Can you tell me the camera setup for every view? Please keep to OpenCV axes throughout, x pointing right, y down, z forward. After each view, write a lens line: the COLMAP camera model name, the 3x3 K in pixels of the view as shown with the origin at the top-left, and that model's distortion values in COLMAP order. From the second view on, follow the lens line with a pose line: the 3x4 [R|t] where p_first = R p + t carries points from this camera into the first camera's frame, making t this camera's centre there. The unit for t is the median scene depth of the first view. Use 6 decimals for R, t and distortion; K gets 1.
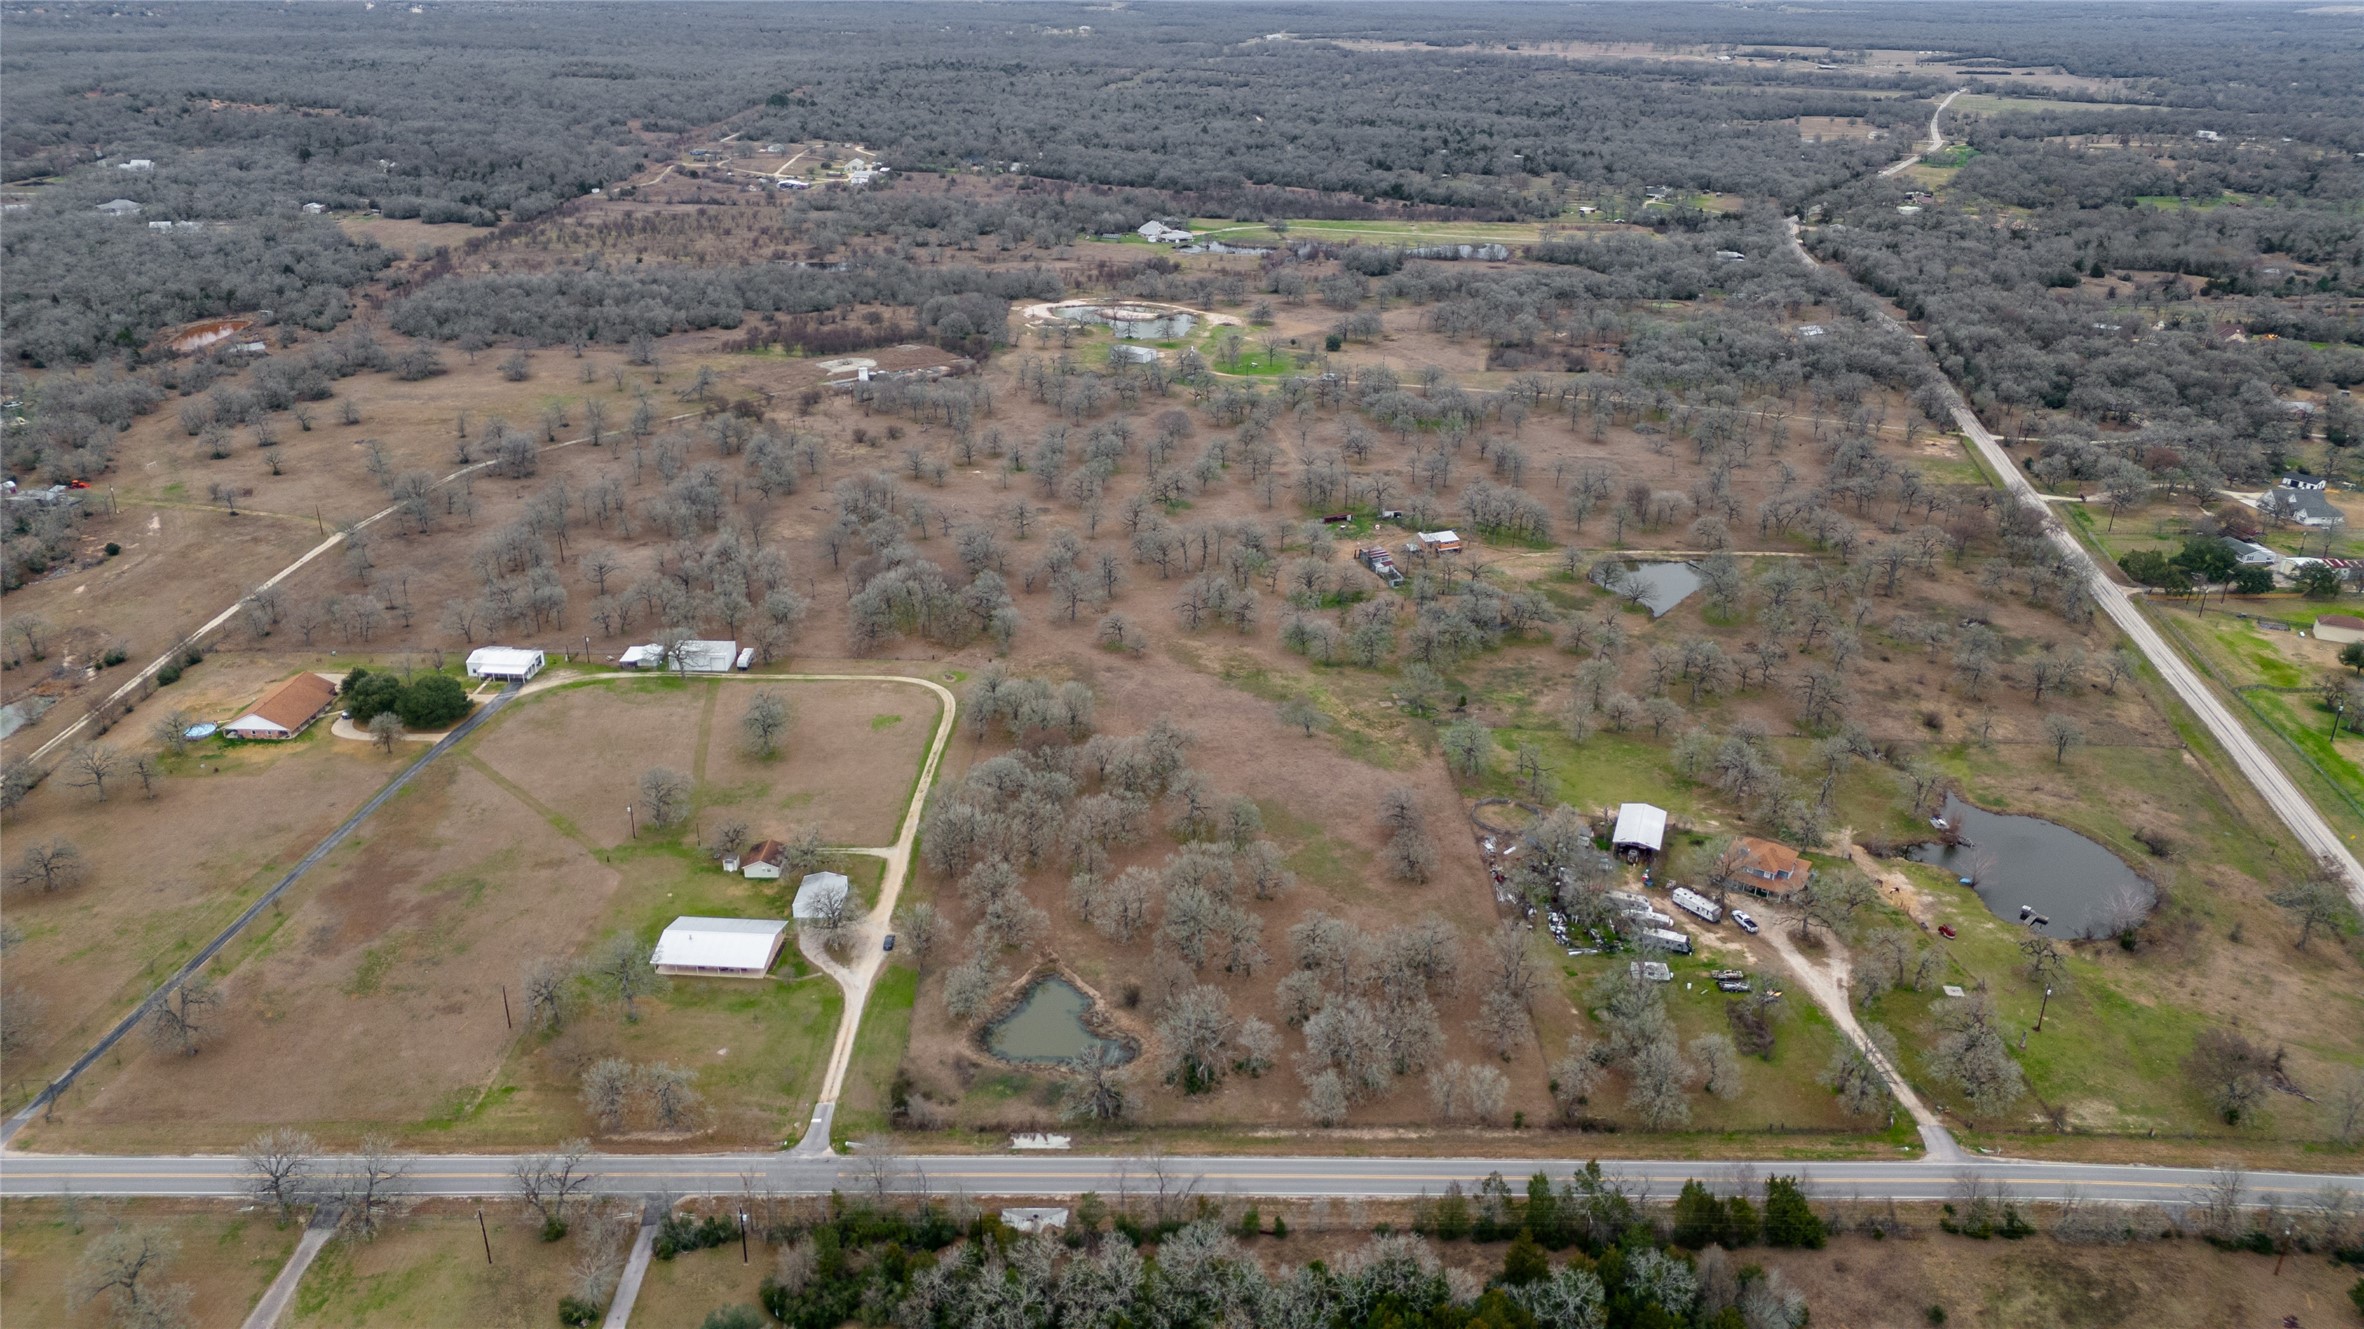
lens RADIAL K [[1658.4, 0, 1182.0], [0, 1658.4, 664.5], [0, 0, 1]] dist [0.071299, -0.069048]
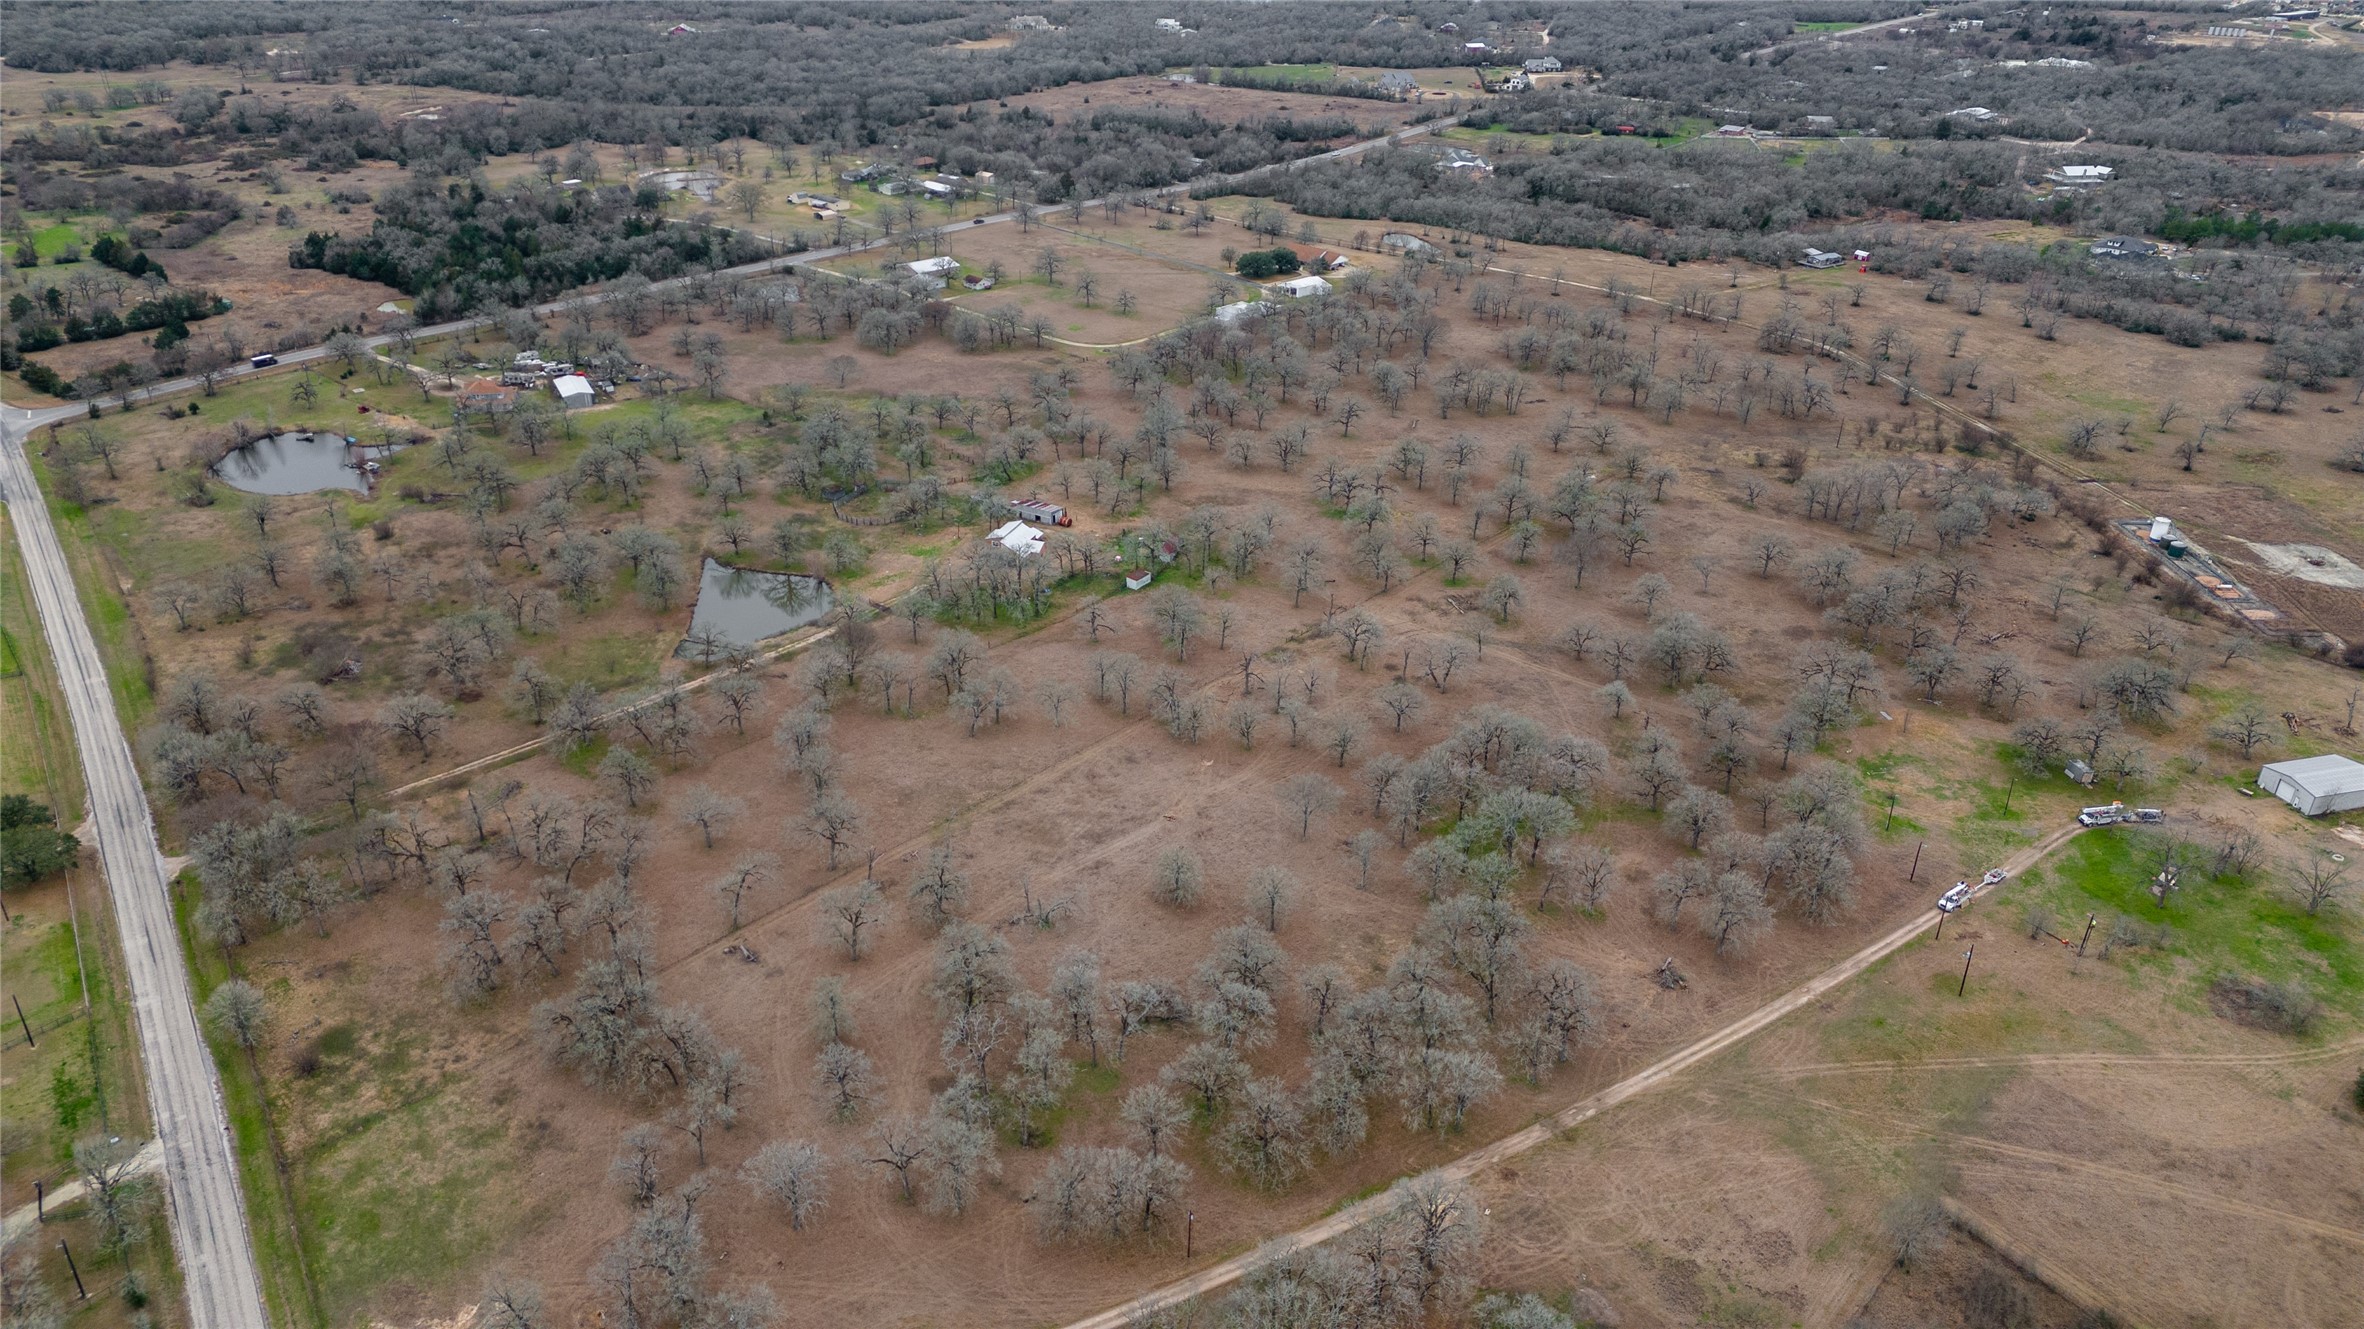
lens RADIAL K [[1658.4, 0, 1182.0], [0, 1658.4, 664.5], [0, 0, 1]] dist [0.071299, -0.069048]
pose [[-0.683937, 0.306812, -0.661888, 0.583567], [-0.316302, 0.692852, 0.648004, -0.521832], [0.657406, 0.652551, -0.376822, 1.254666]]
